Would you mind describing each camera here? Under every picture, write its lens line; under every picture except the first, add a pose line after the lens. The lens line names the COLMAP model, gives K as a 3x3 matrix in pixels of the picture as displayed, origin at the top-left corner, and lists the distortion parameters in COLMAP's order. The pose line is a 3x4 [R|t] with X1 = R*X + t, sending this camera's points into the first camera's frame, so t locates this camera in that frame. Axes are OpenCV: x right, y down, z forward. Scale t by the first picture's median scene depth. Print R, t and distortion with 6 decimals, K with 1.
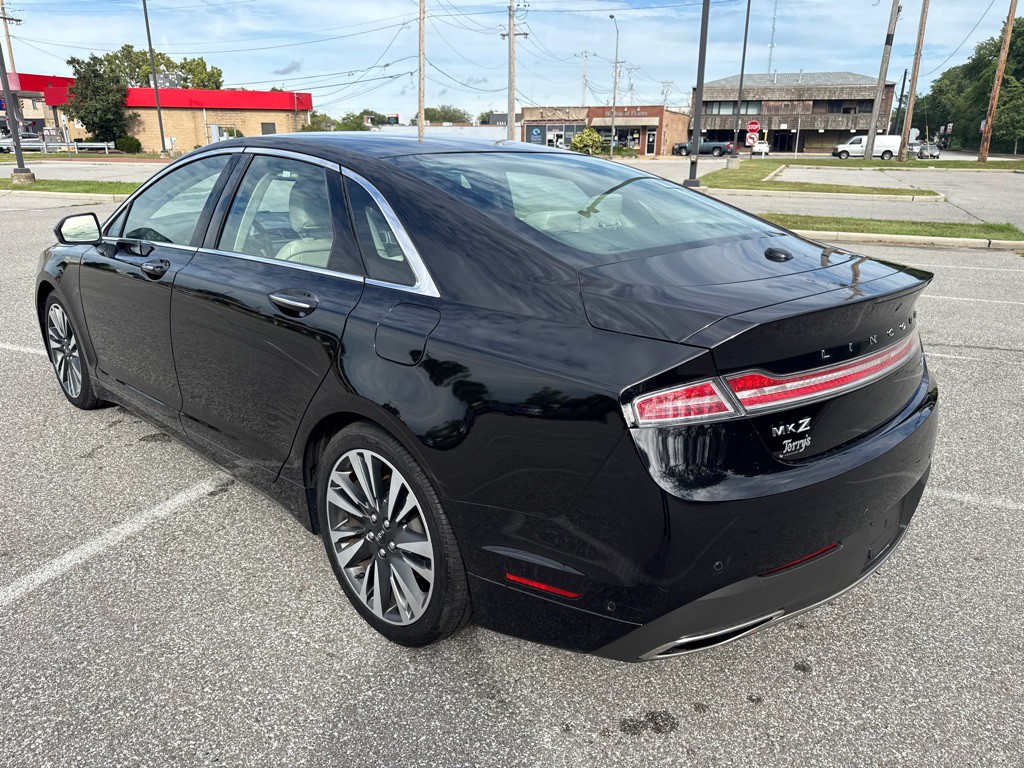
lens RADIAL K [[728.5, 0, 512.0], [0, 728.5, 384.0], [0, 0, 1]] dist [0.023038, -0.029405]
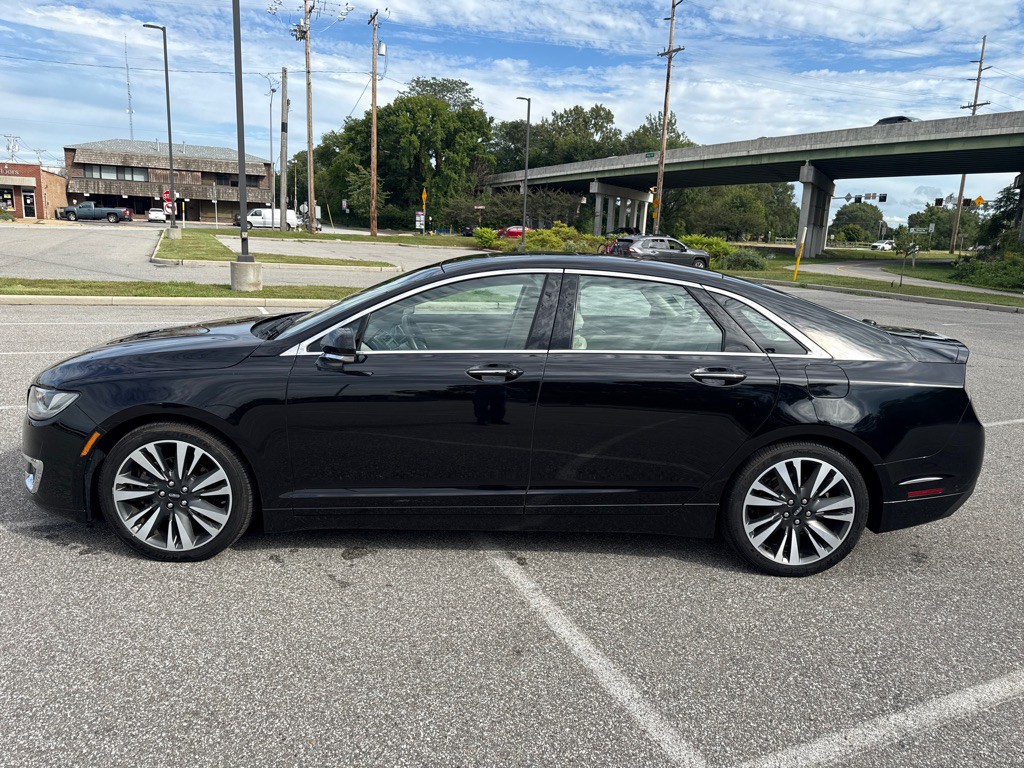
lens RADIAL K [[719.4, 0, 509.6], [0, 719.4, 405.5], [0, 0, 1]] dist [0.038493, -0.049934]
pose [[0.697259, -0.147181, 0.701547, -0.168365], [0.185781, 0.982357, 0.021448, -0.016992], [-0.692326, 0.115380, 0.712300, 0.027629]]
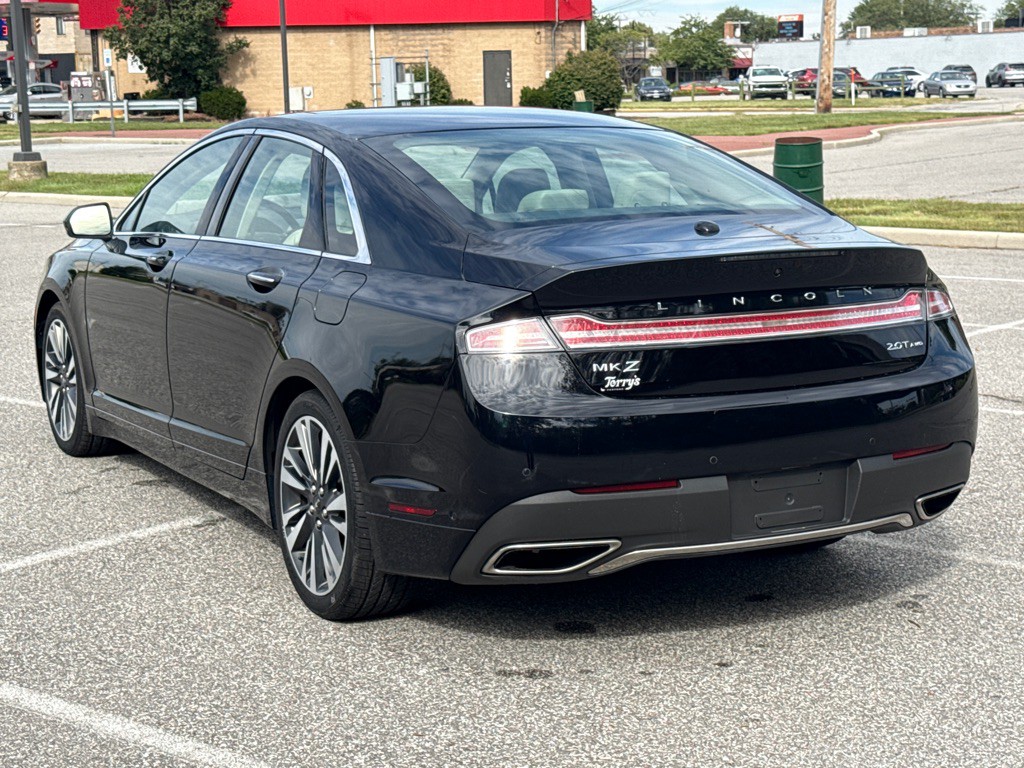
lens RADIAL K [[1802.5, 0, 512.0], [0, 1802.5, 384.0], [0, 0, 1]] dist [0.085734, 0.222046]
pose [[0.951849, 0.022685, -0.305727, 0.081621], [-0.068716, 0.987671, -0.140656, 0.036929], [0.298767, 0.154891, 0.941673, -0.126160]]
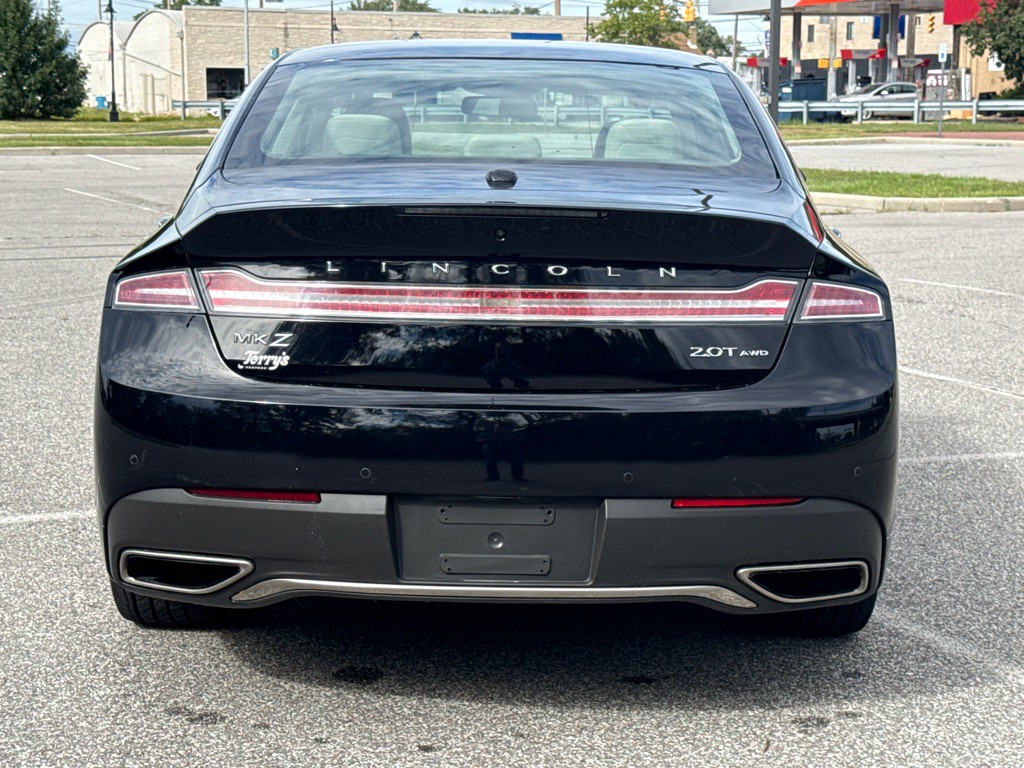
lens RADIAL K [[1899.2, 0, 512.0], [0, 1899.2, 384.0], [0, 0, 1]] dist [0.131428, 0.021836]
pose [[0.700823, 0.100135, -0.706272, 0.167361], [-0.220952, 0.971877, -0.081455, 0.017560], [0.678253, 0.213138, 0.703239, -0.030088]]
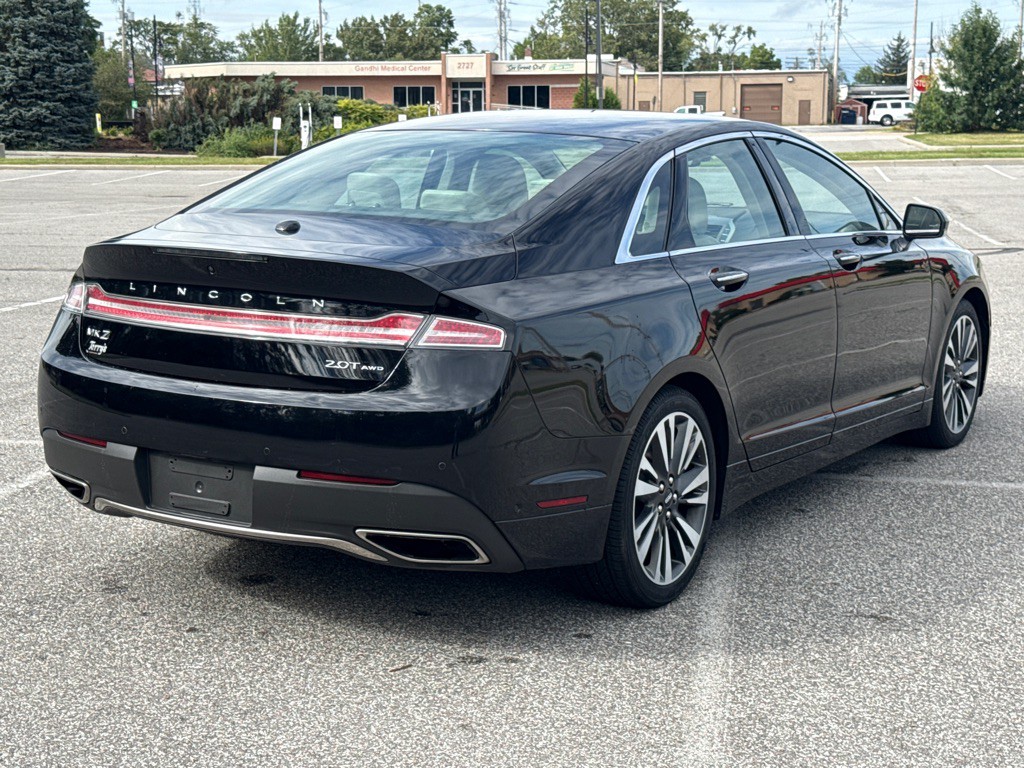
lens RADIAL K [[1678.8, 0, 511.3], [0, 1678.8, 381.4], [0, 0, 1]] dist [0.082488, 0.010321]
pose [[0.222165, 0.147205, -0.963833, 0.259039], [-0.300779, 0.950672, 0.075865, -0.023060], [0.927456, 0.273046, 0.255482, 0.070617]]
